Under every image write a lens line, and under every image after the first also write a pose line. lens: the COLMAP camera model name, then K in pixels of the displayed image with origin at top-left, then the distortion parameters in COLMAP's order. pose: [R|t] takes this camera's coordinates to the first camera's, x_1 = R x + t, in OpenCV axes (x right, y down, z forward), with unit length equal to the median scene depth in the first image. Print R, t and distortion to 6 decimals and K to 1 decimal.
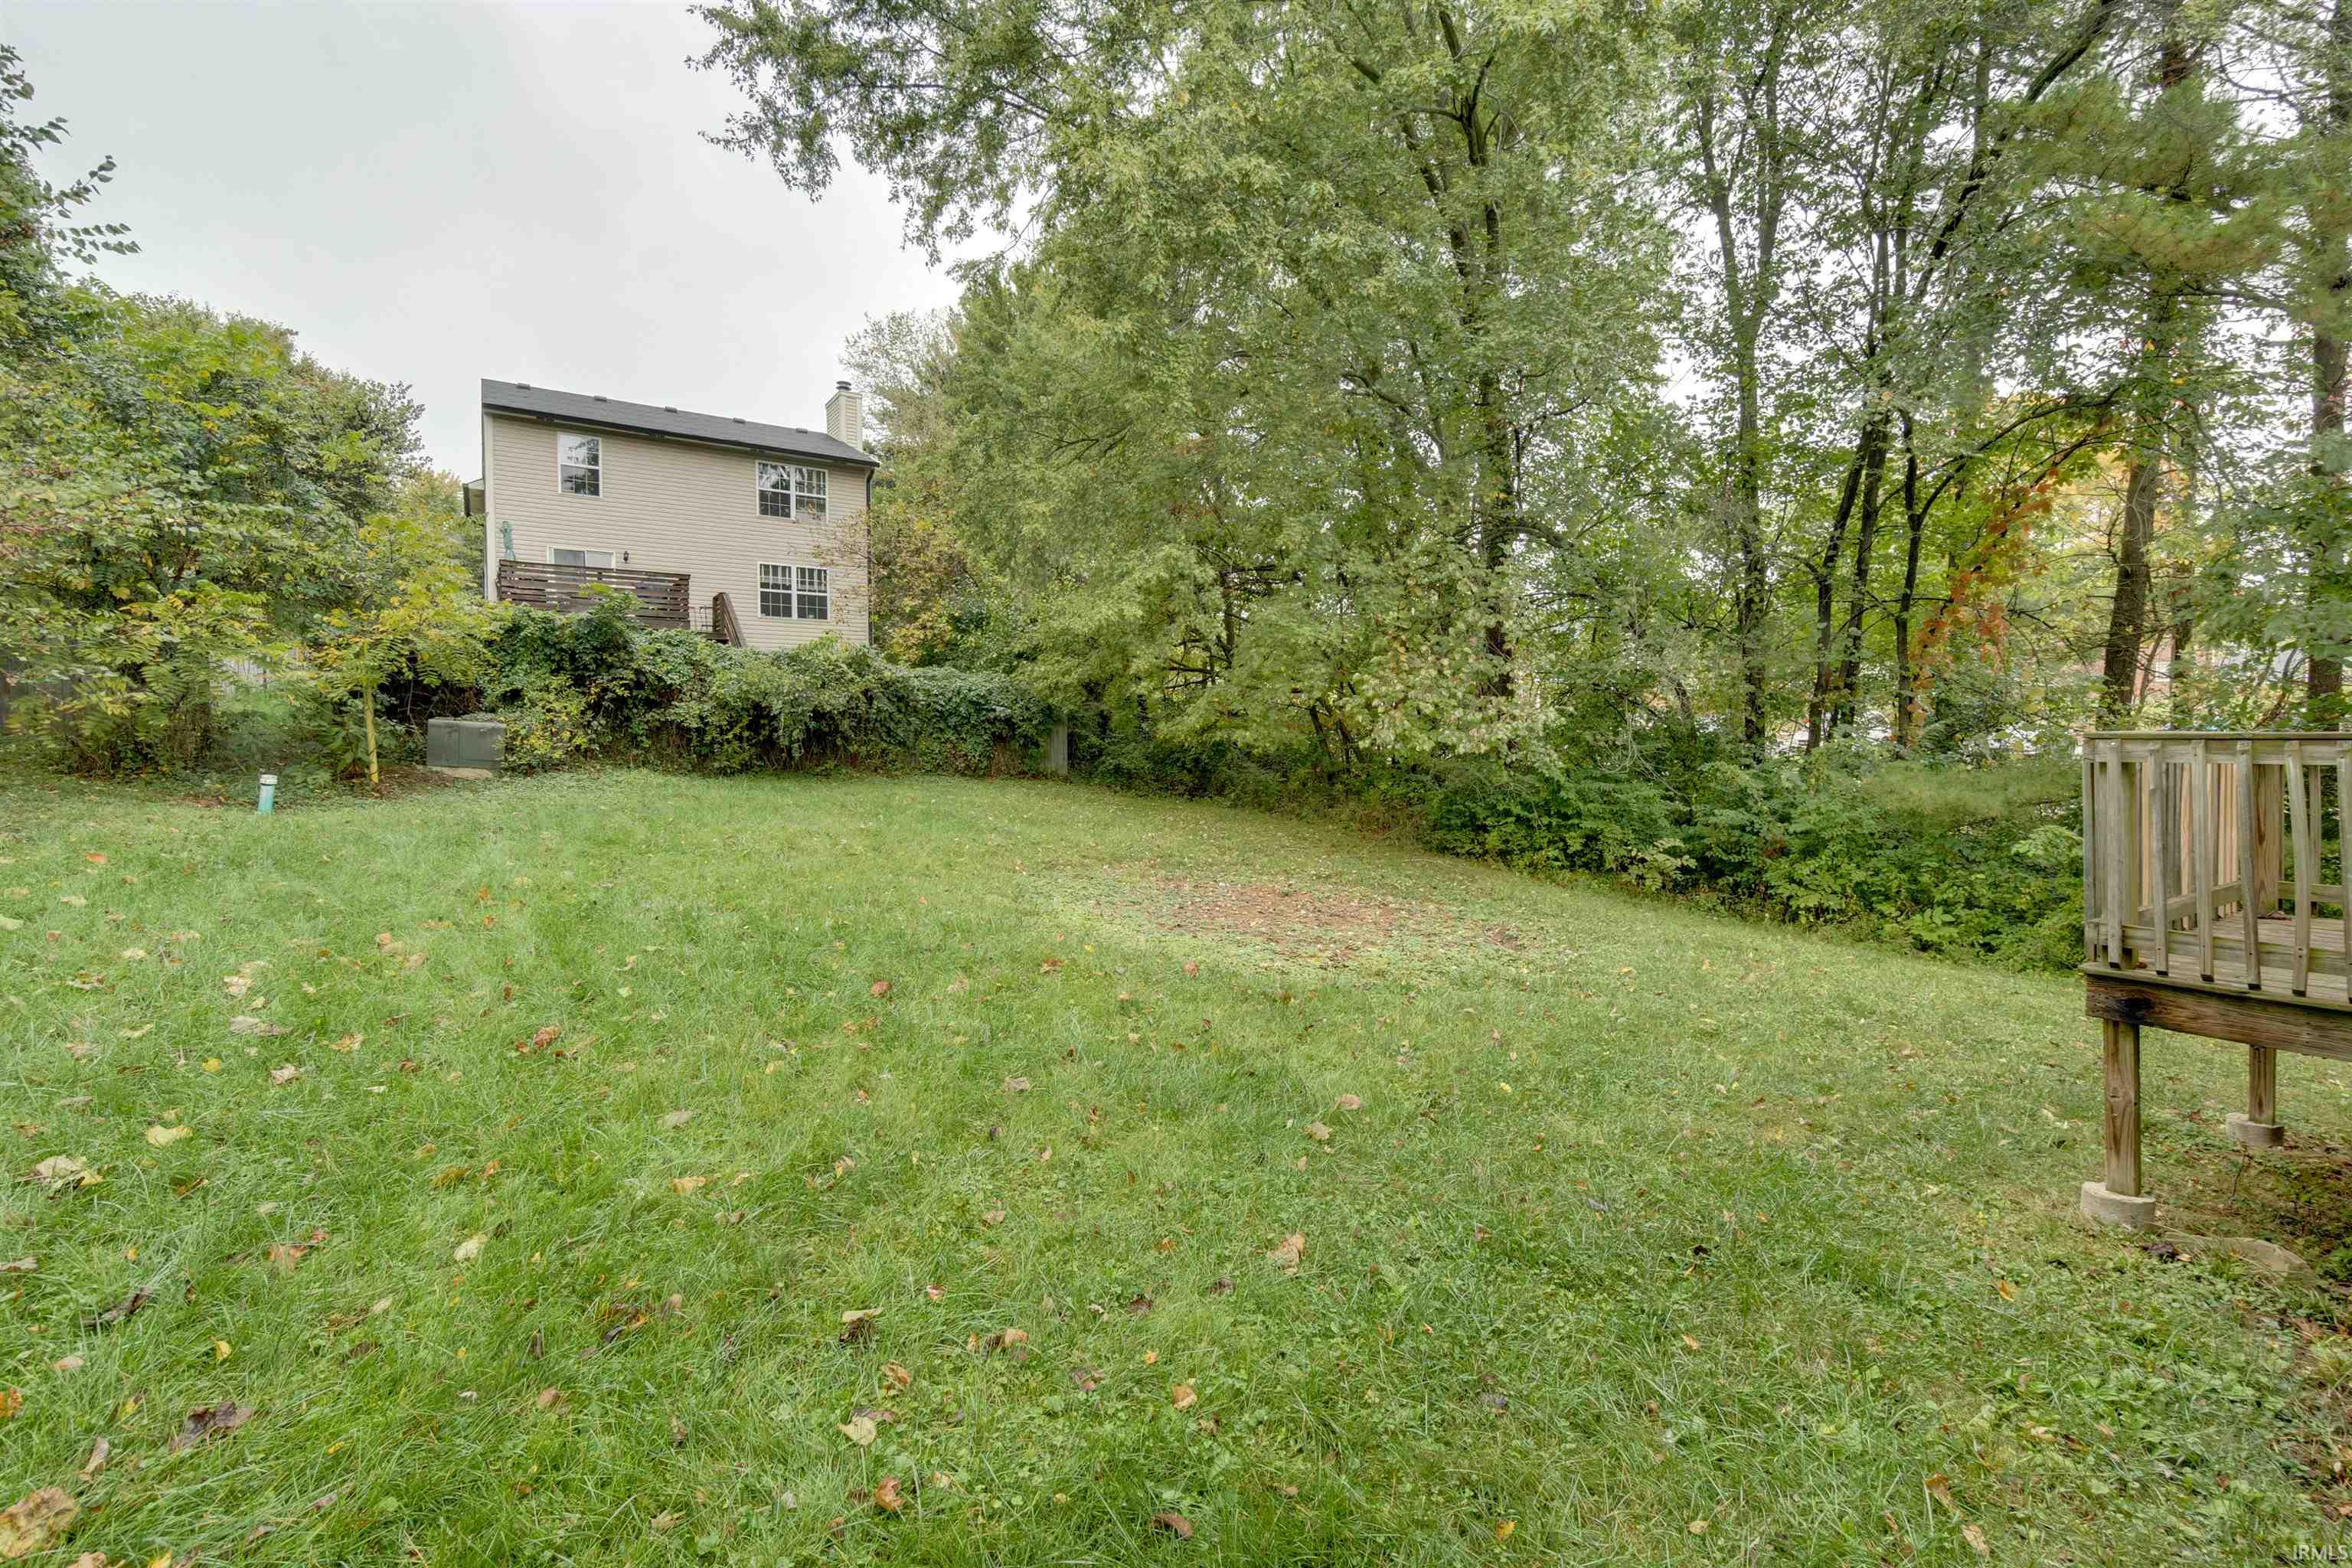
lens RADIAL K [[1024.9, 0, 1188.1], [0, 1024.9, 761.8], [0, 0, 1]] dist [-0.005315, -0.000766]
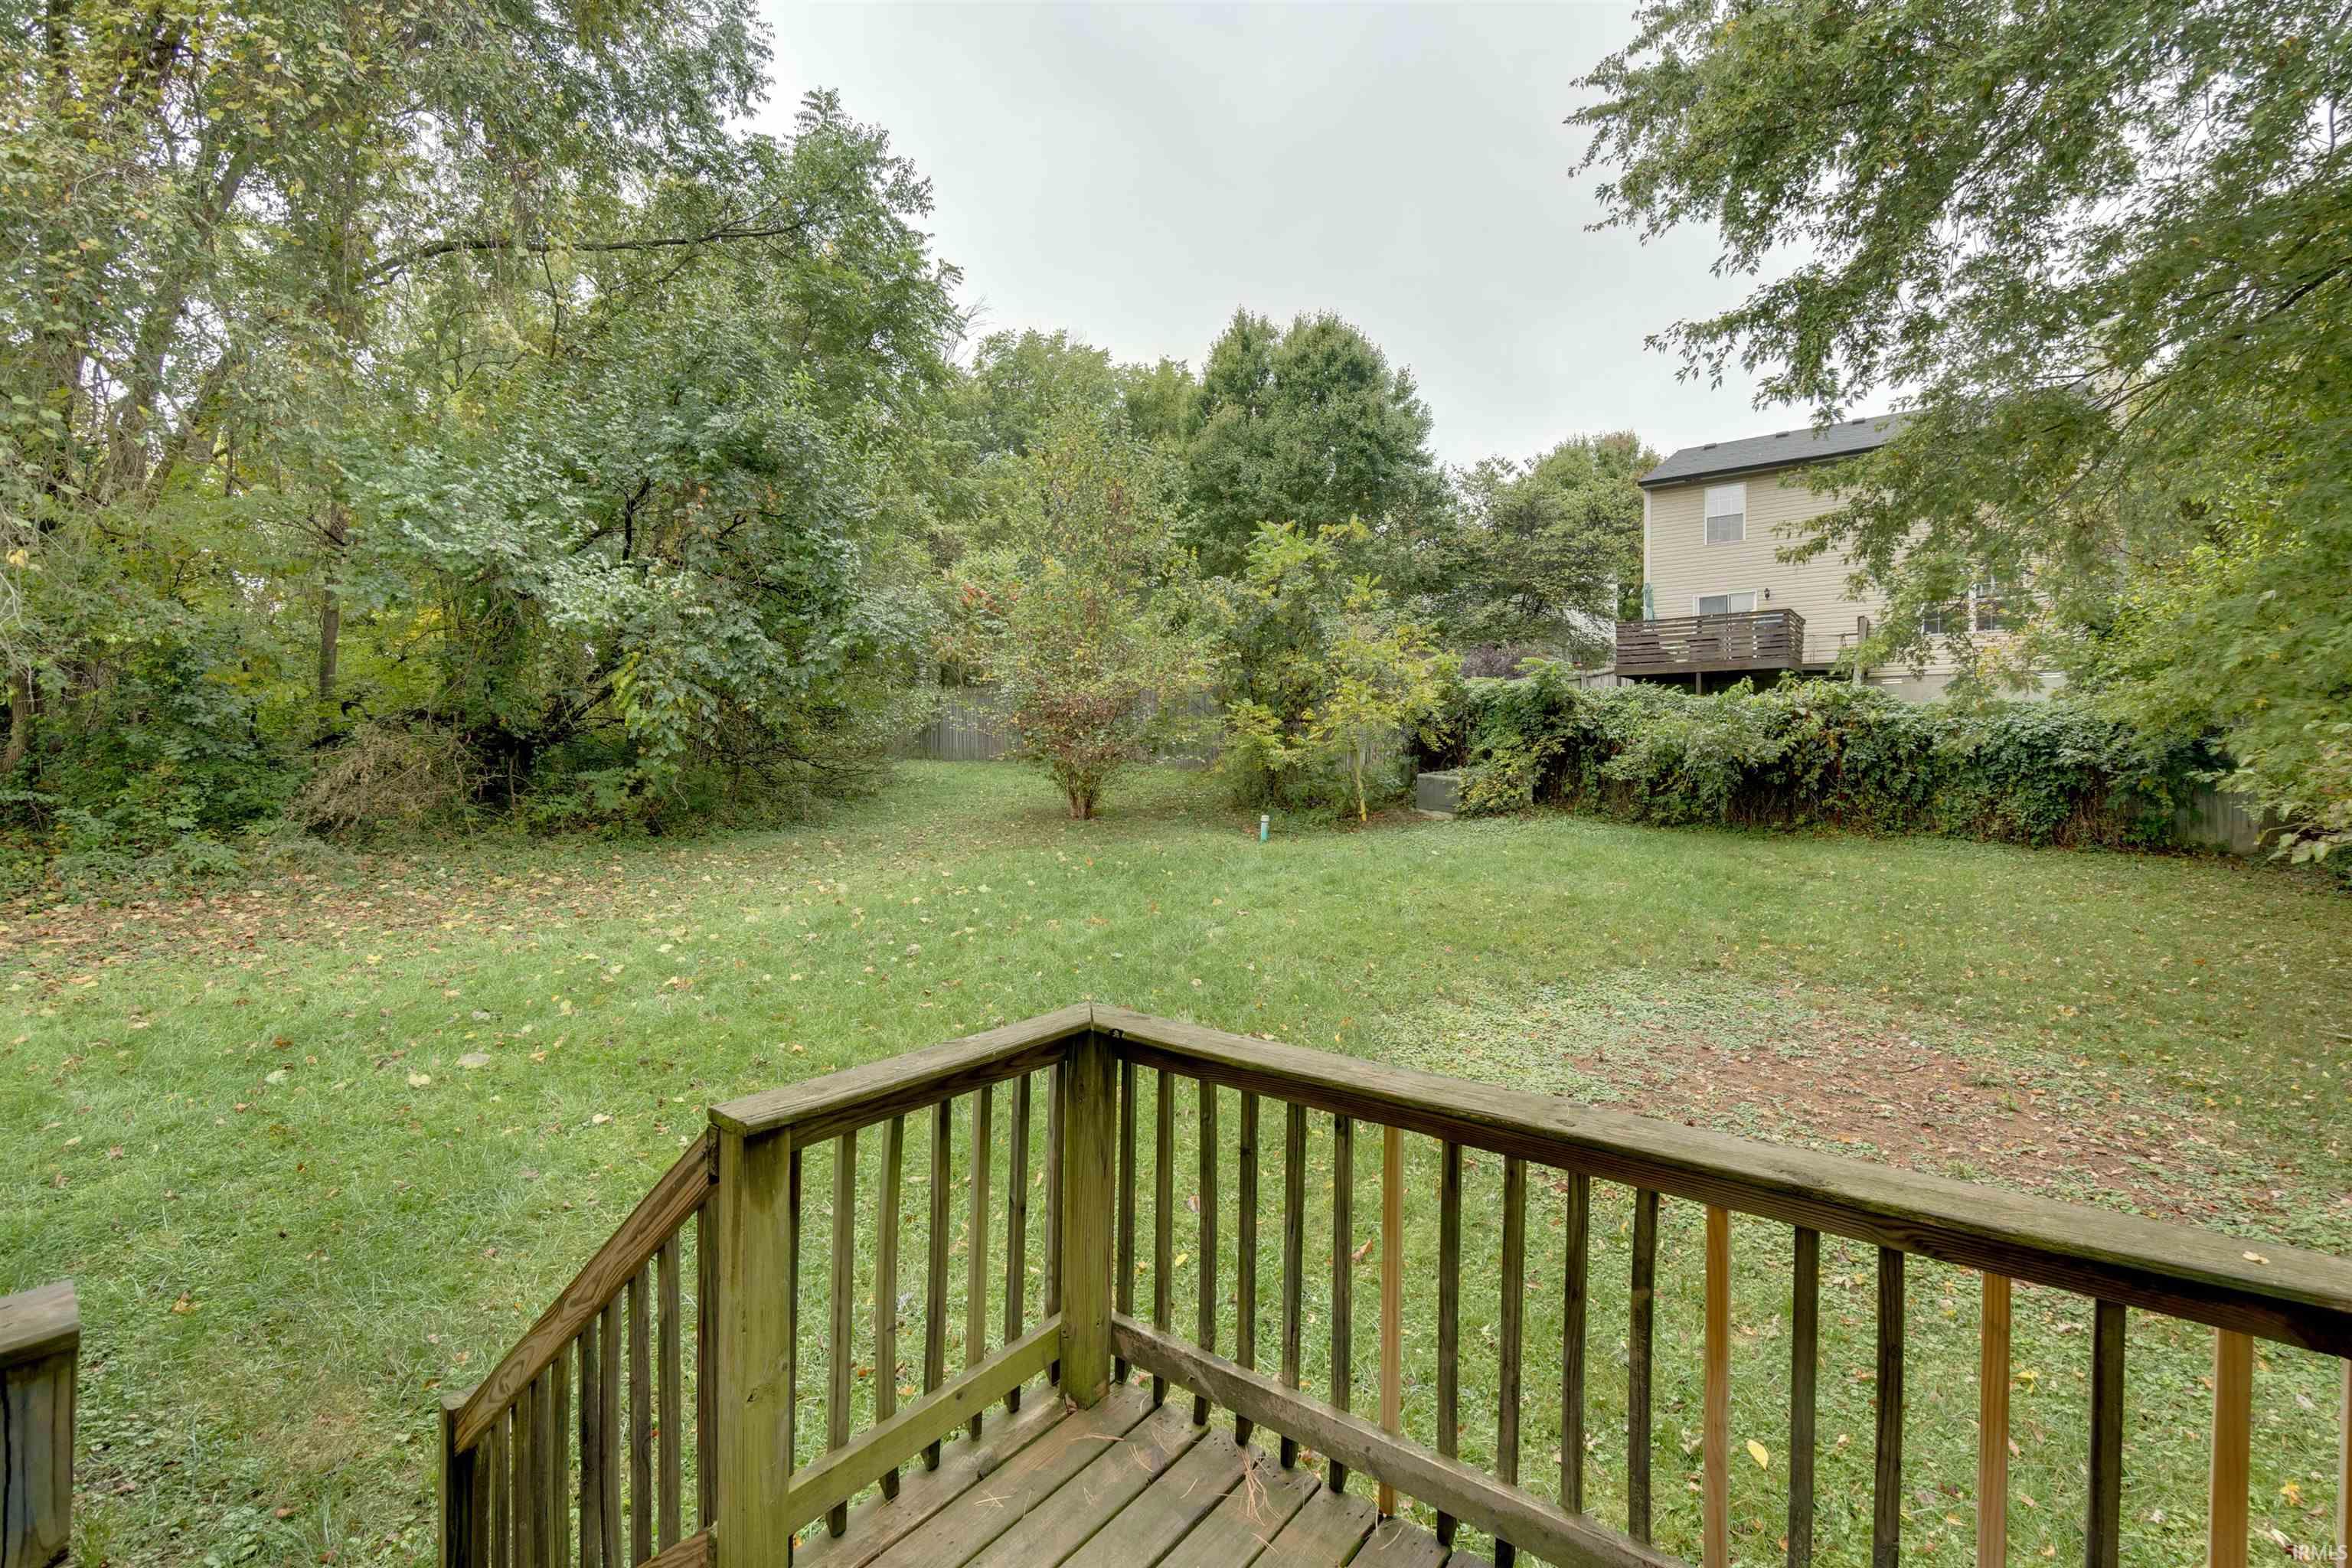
lens RADIAL K [[1024.9, 0, 1173.9], [0, 1024.9, 776.7], [0, 0, 1]] dist [-0.005315, -0.000766]
pose [[0.317371, 0.017867, -0.948133, 0.370881], [-0.016479, 0.999775, 0.013324, -0.042978], [0.948158, 0.011395, 0.317594, 0.222278]]
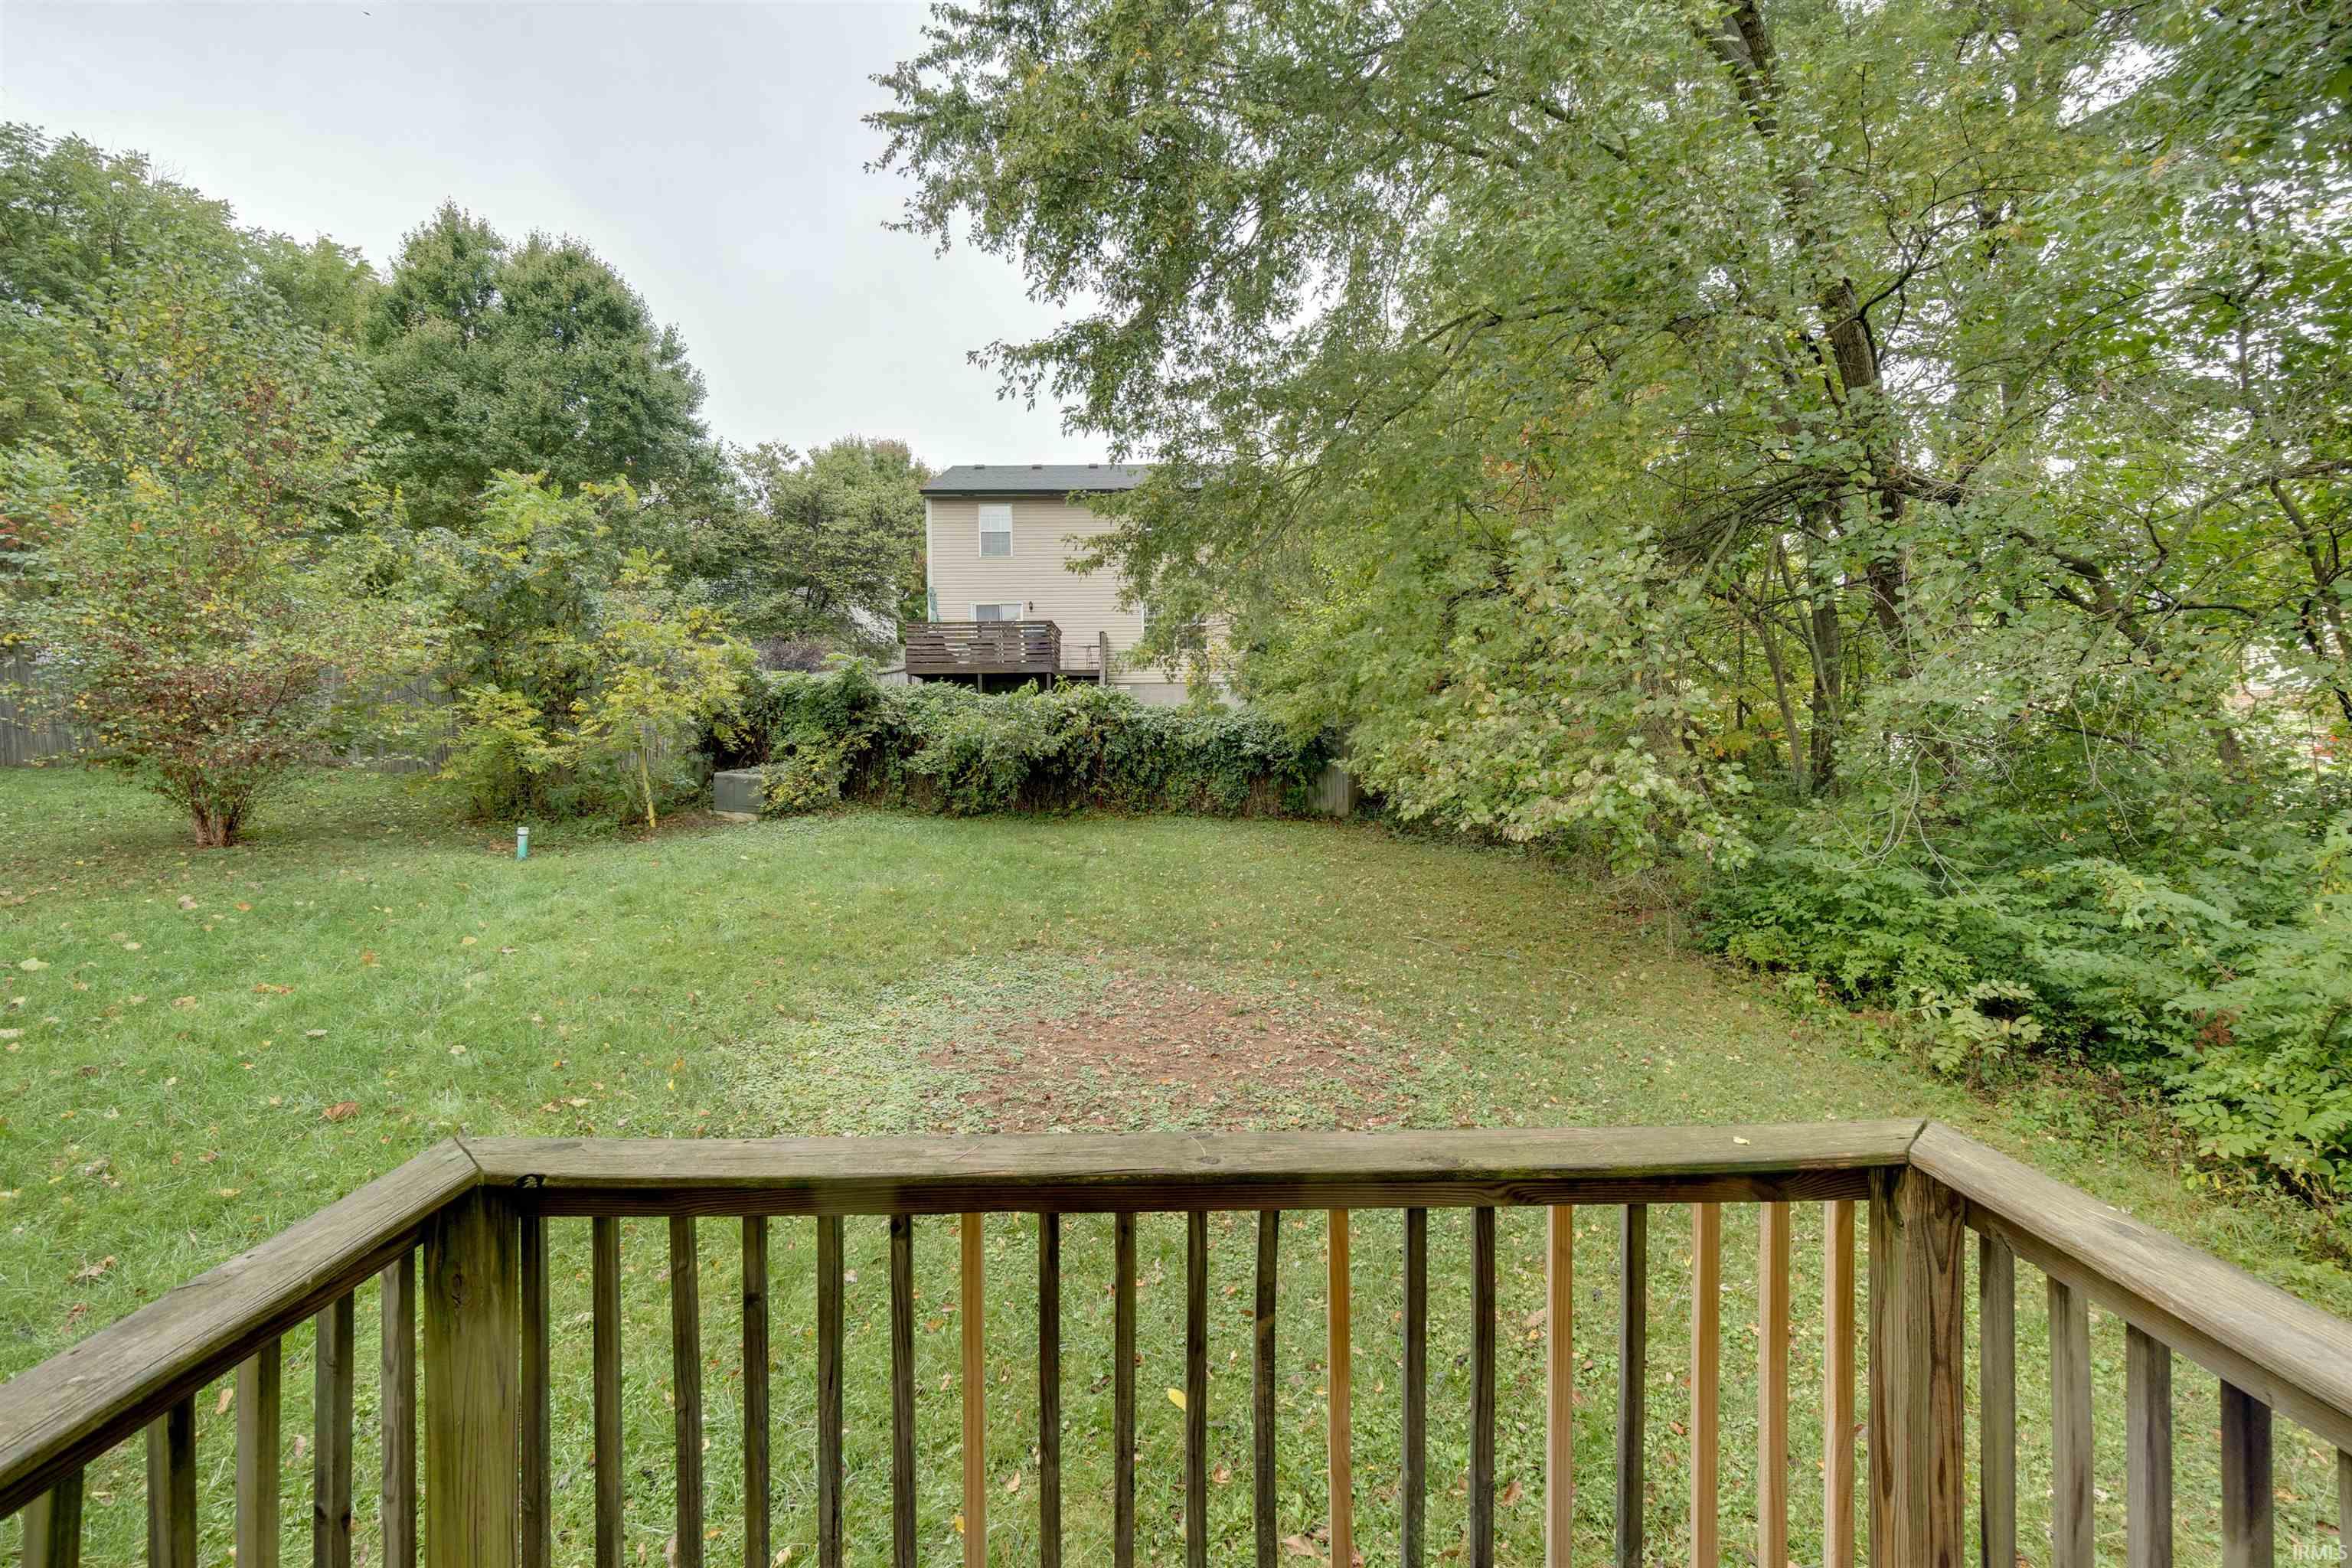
lens RADIAL K [[1024.9, 0, 1169.4], [0, 1024.9, 776.0], [0, 0, 1]] dist [-0.005315, -0.000766]
pose [[0.843339, 0.005053, -0.537358, 0.323345], [0.000420, 0.999949, 0.010063, -0.042072], [0.537382, -0.008712, 0.843294, 0.213599]]
